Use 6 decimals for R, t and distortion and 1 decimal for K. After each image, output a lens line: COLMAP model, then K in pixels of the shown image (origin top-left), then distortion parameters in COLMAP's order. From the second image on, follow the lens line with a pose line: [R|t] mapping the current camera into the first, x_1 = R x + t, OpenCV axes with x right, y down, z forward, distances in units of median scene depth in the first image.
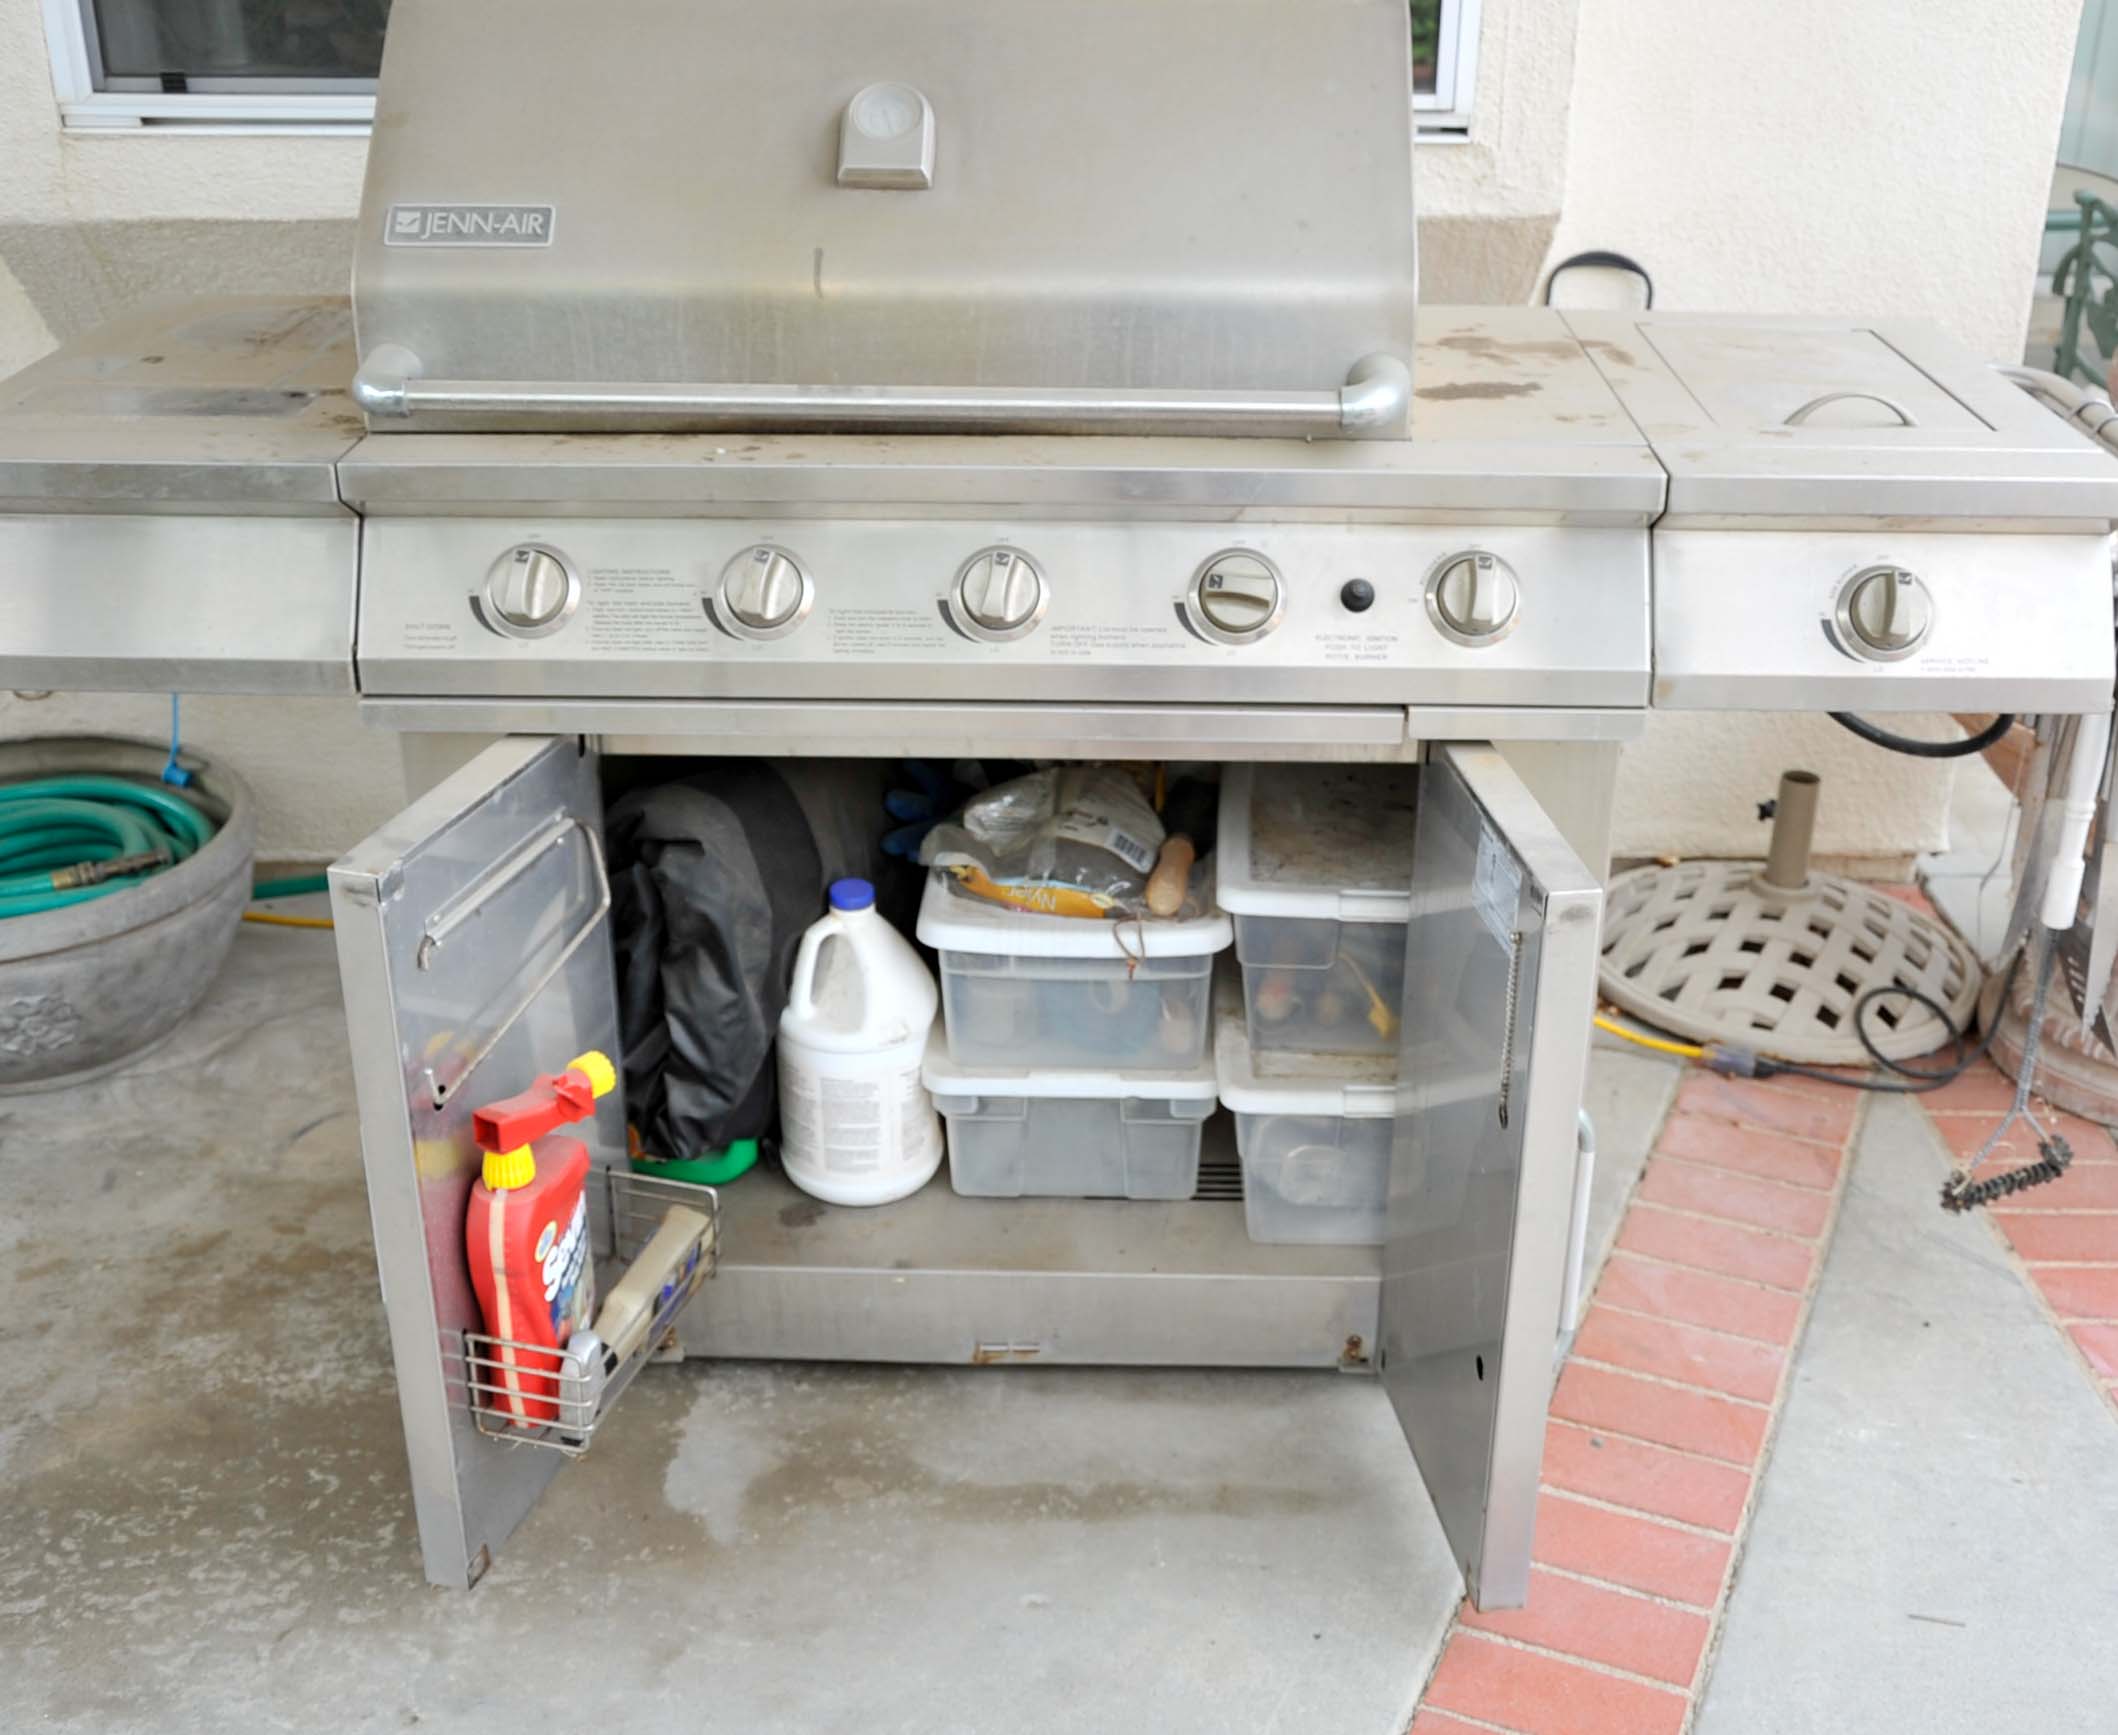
lens RADIAL K [[2500.6, 0, 1059.0], [0, 2500.6, 867.5], [0, 0, 1]] dist [-0.145245, 0.287599]
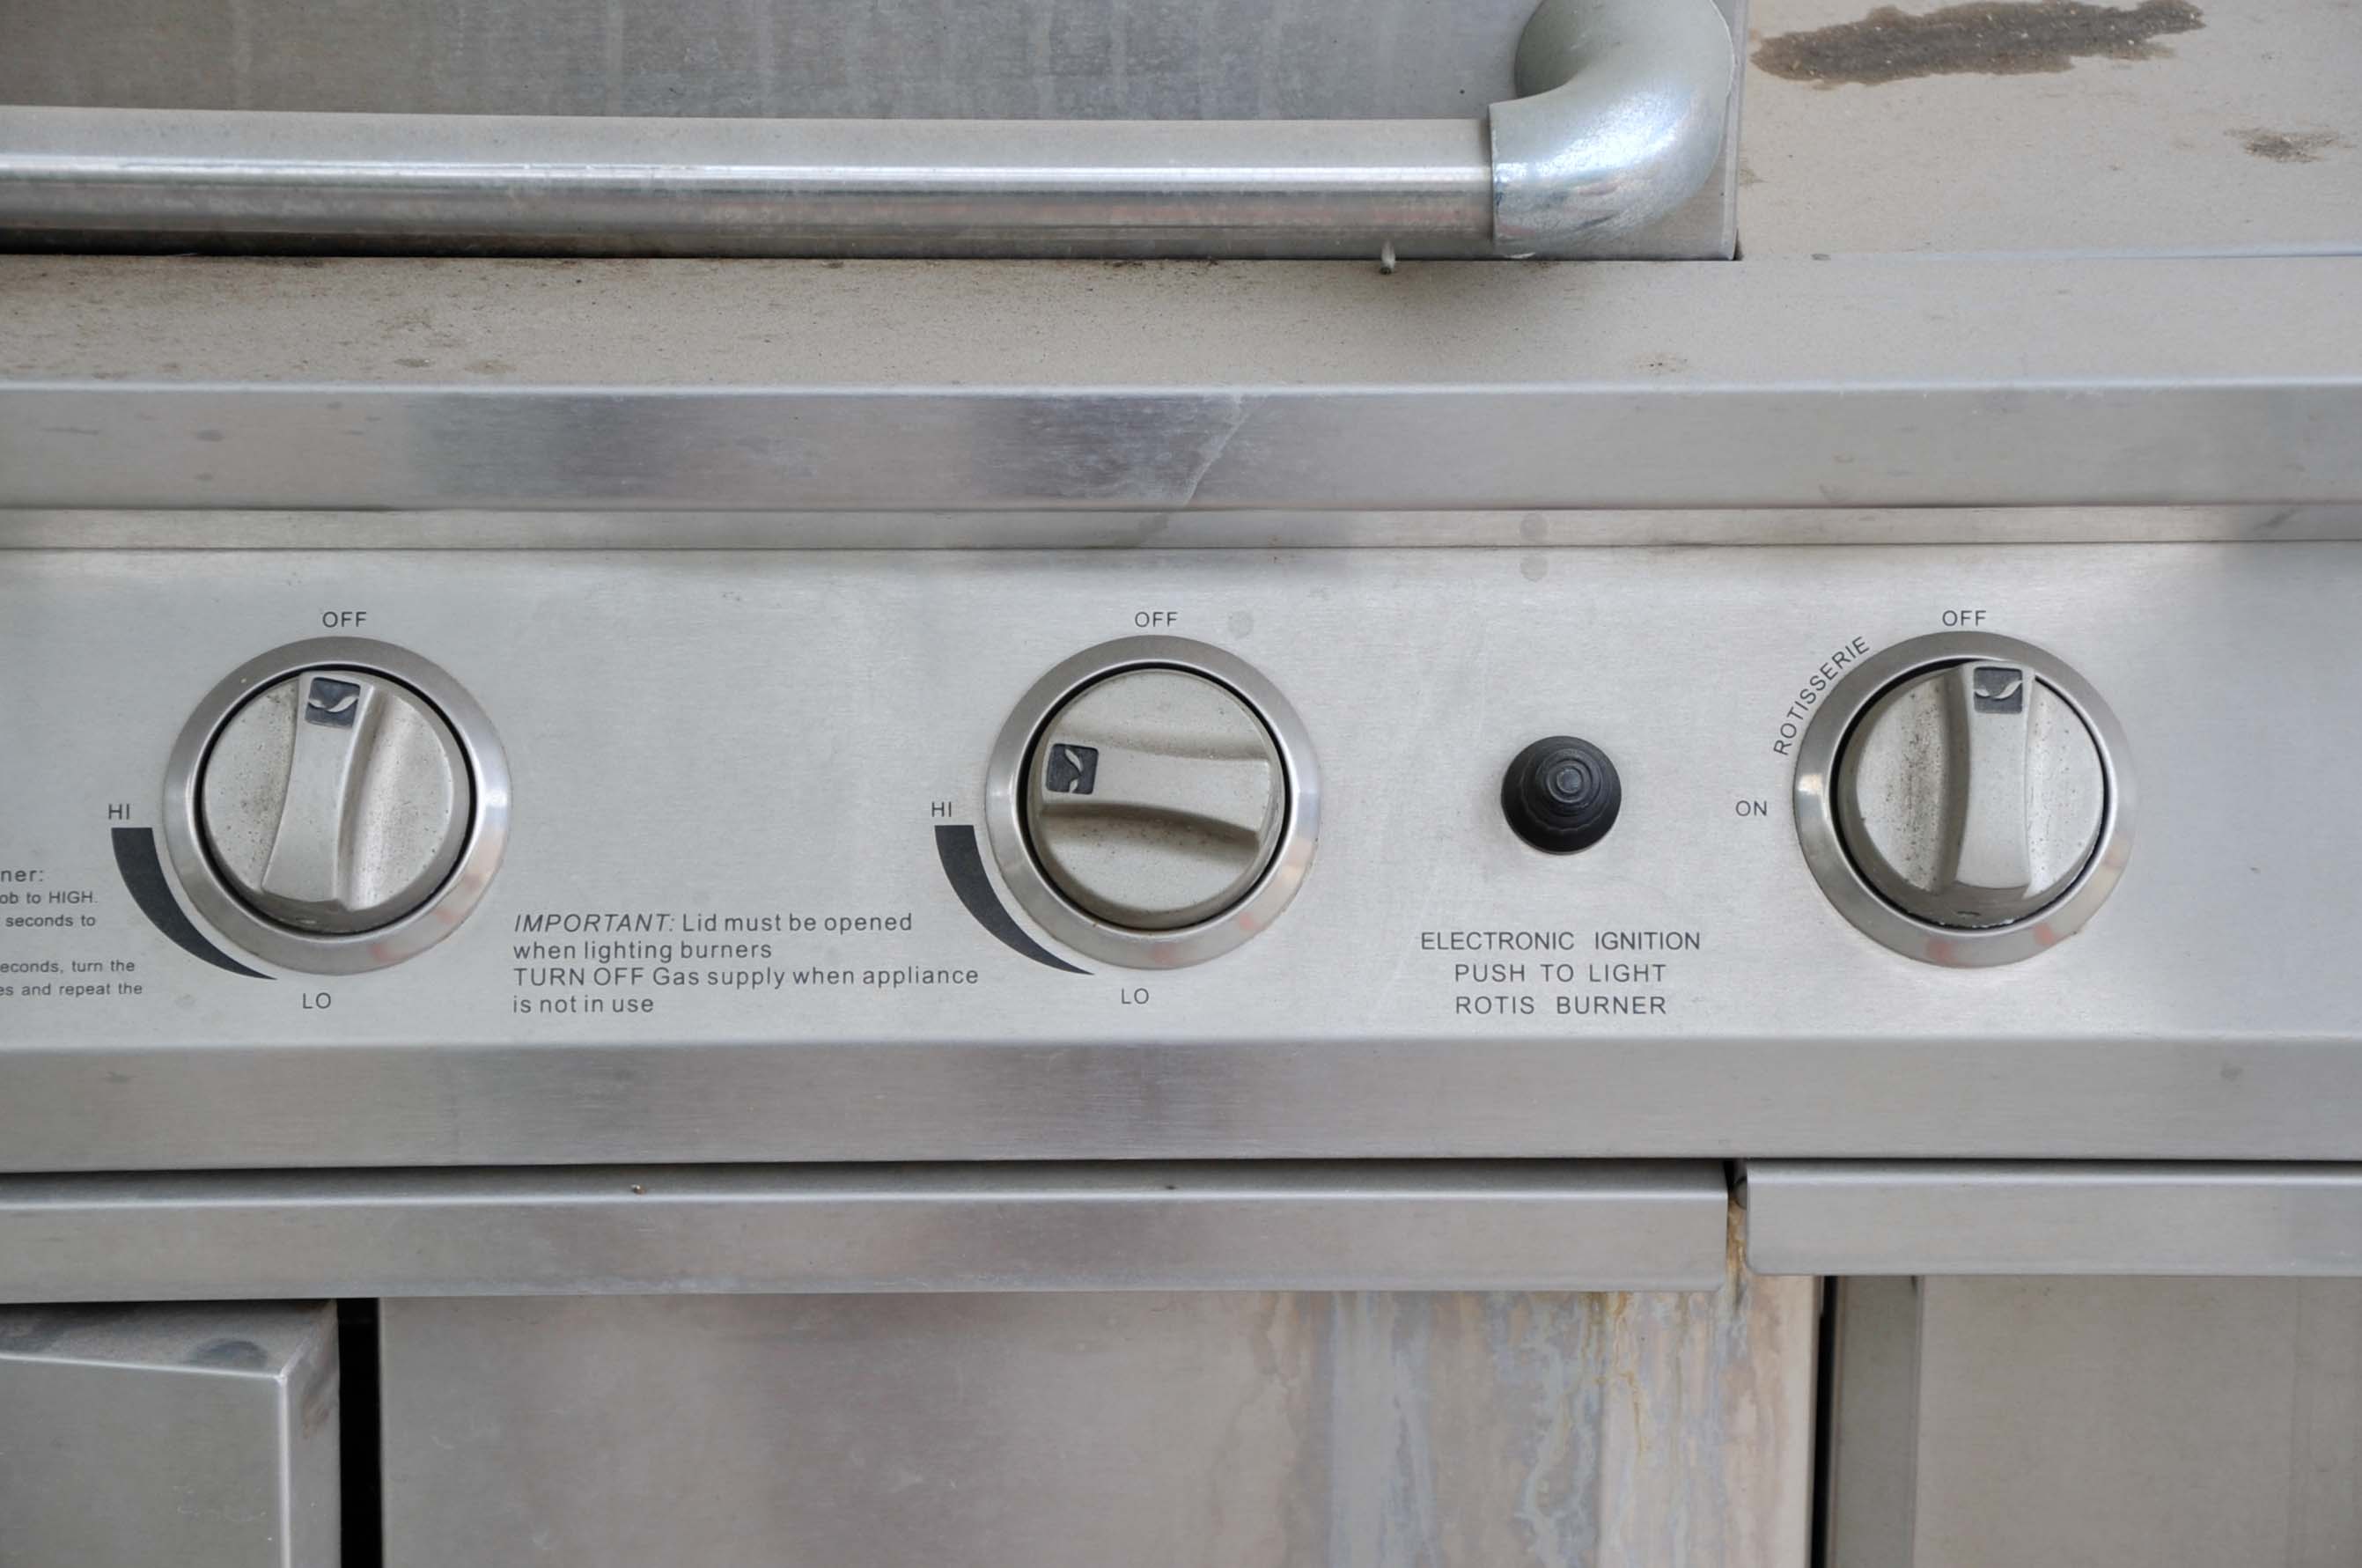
lens RADIAL K [[7061.0, 0, 1181.0], [0, 7061.0, 784.0], [0, 0, 1]] dist [0.752450, -0.284458]
pose [[0.998730, -0.015845, 0.047835, 0.034937], [0.017498, 0.999257, -0.034339, -0.082160], [-0.047255, 0.035132, 0.998265, 0.167913]]
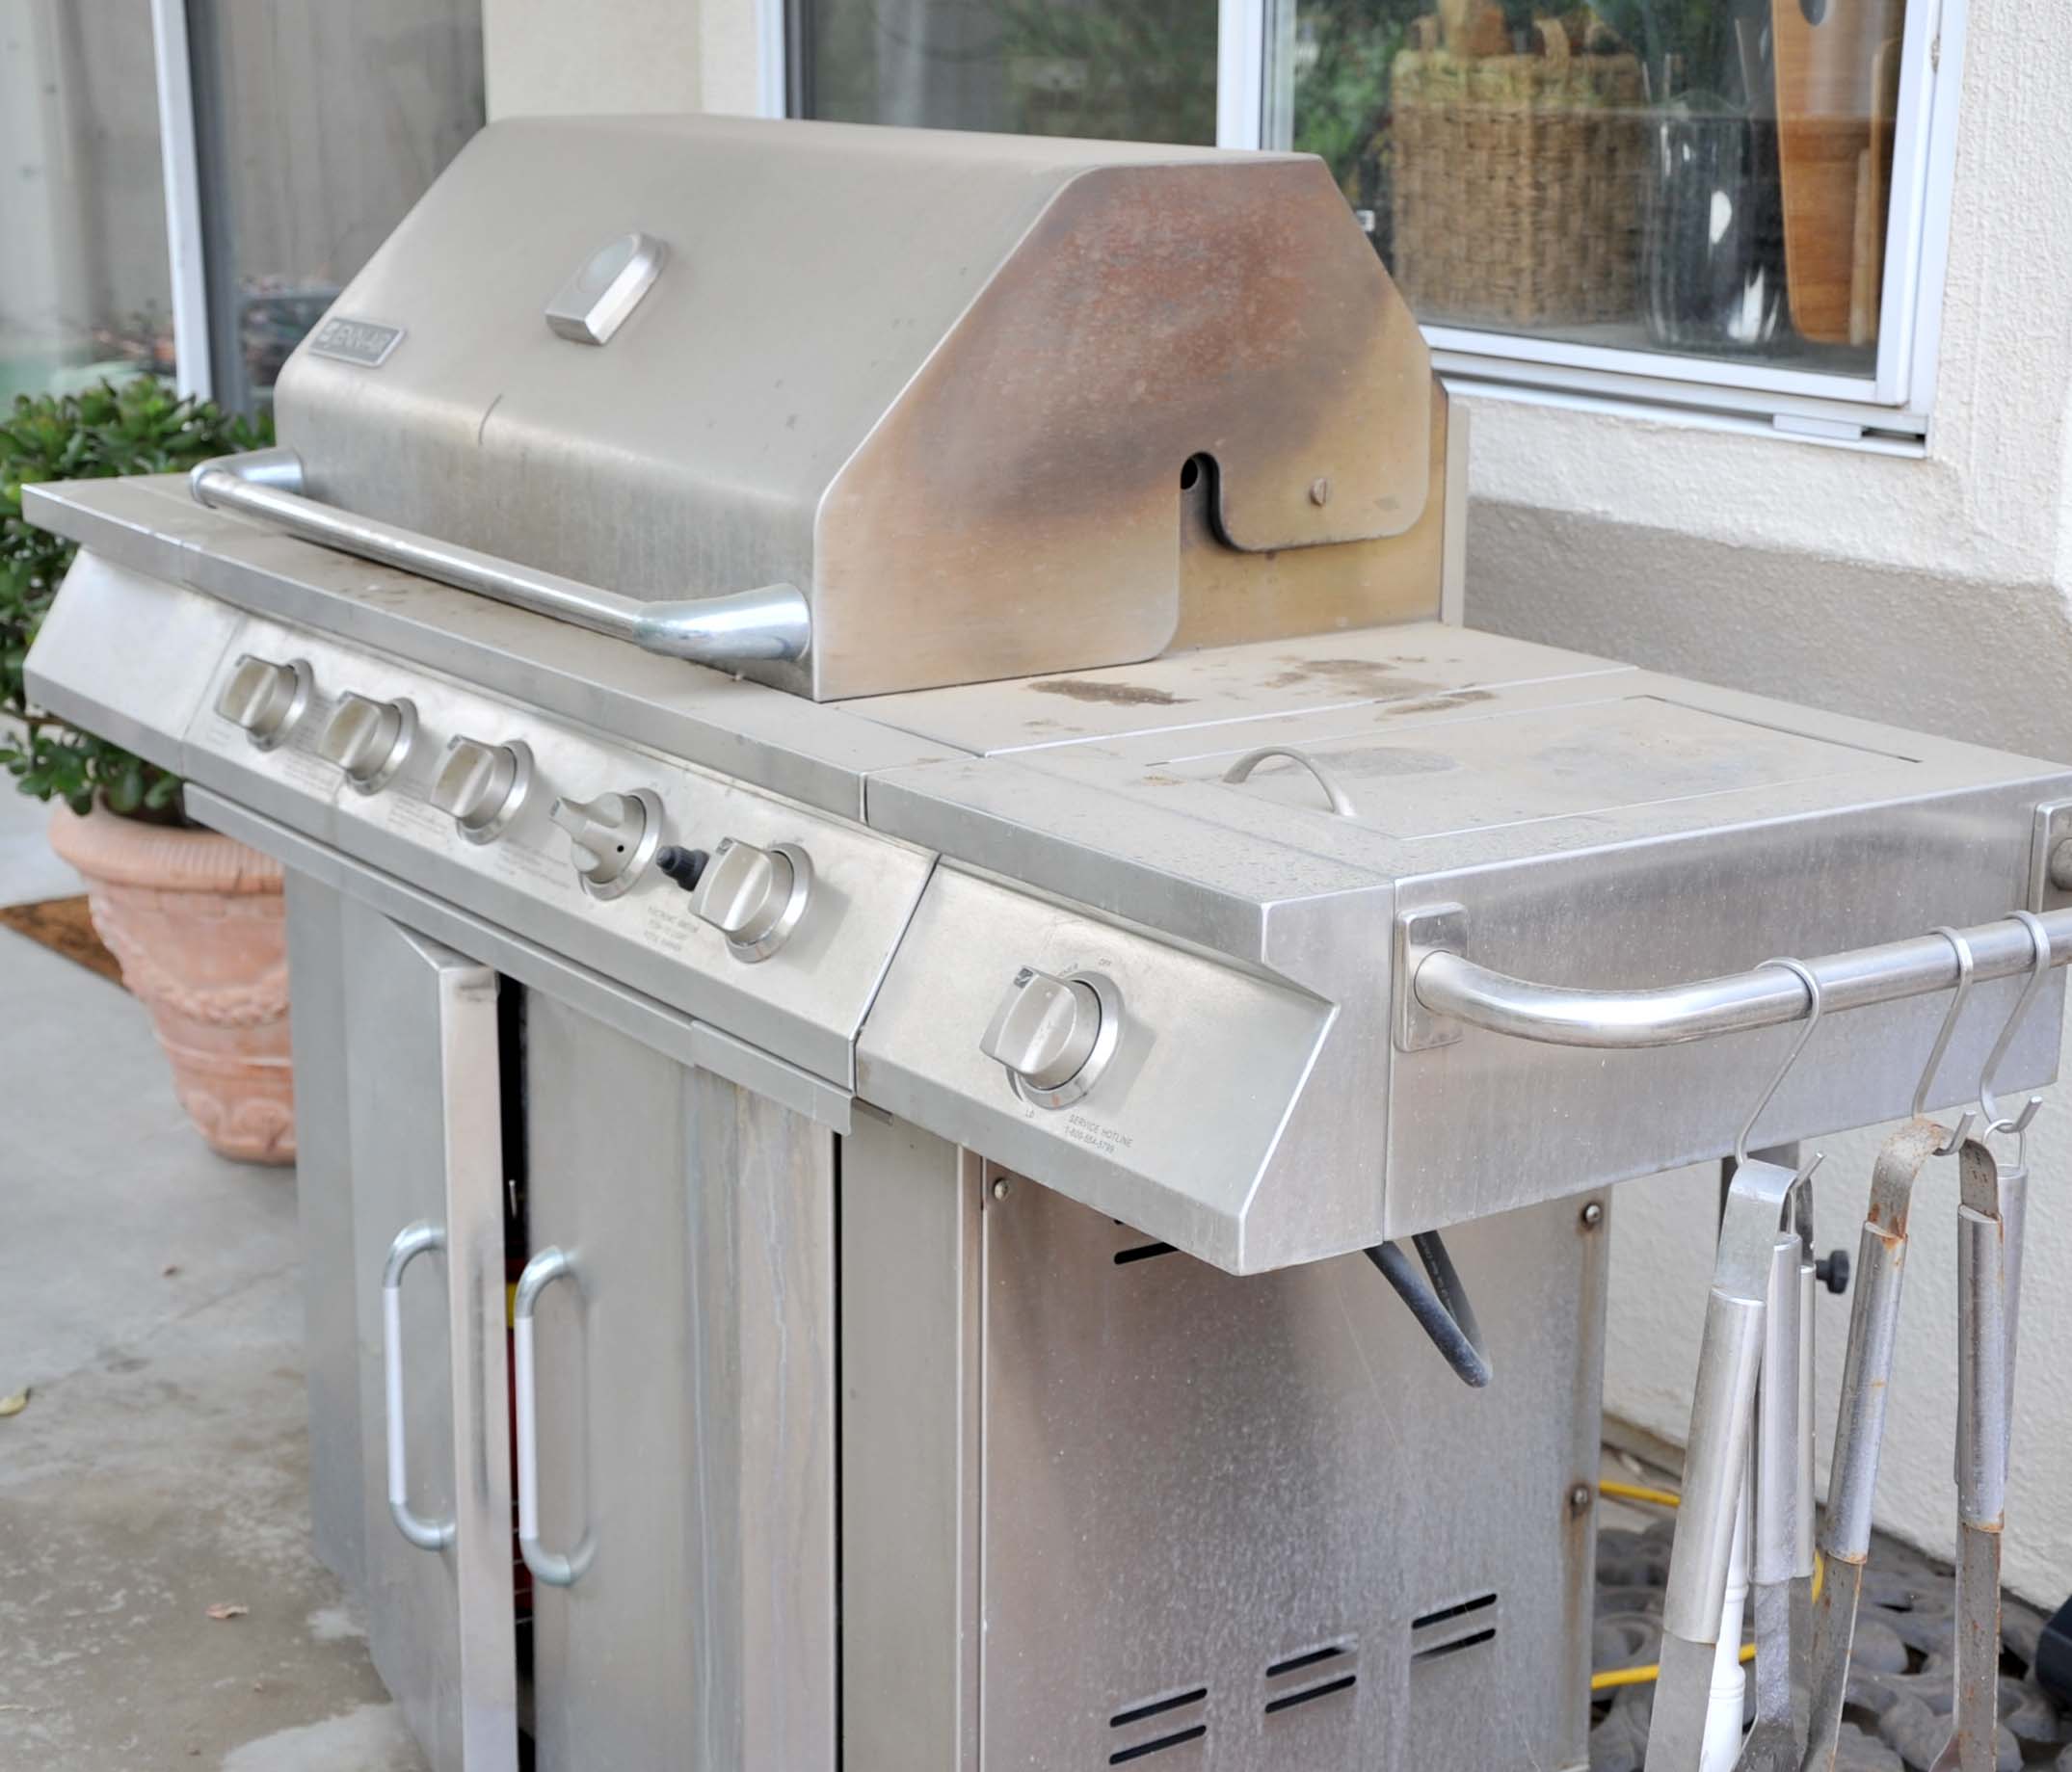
lens RADIAL K [[3462.3, 0, 1036.0], [0, 3462.3, 886.0], [0, 0, 1]] dist [-0.007223, 0.863334]
pose [[0.592835, 0.200793, -0.779890, 1.043433], [-0.343614, 0.938909, -0.019464, -0.120840], [0.728338, 0.279520, 0.625614, 0.388410]]
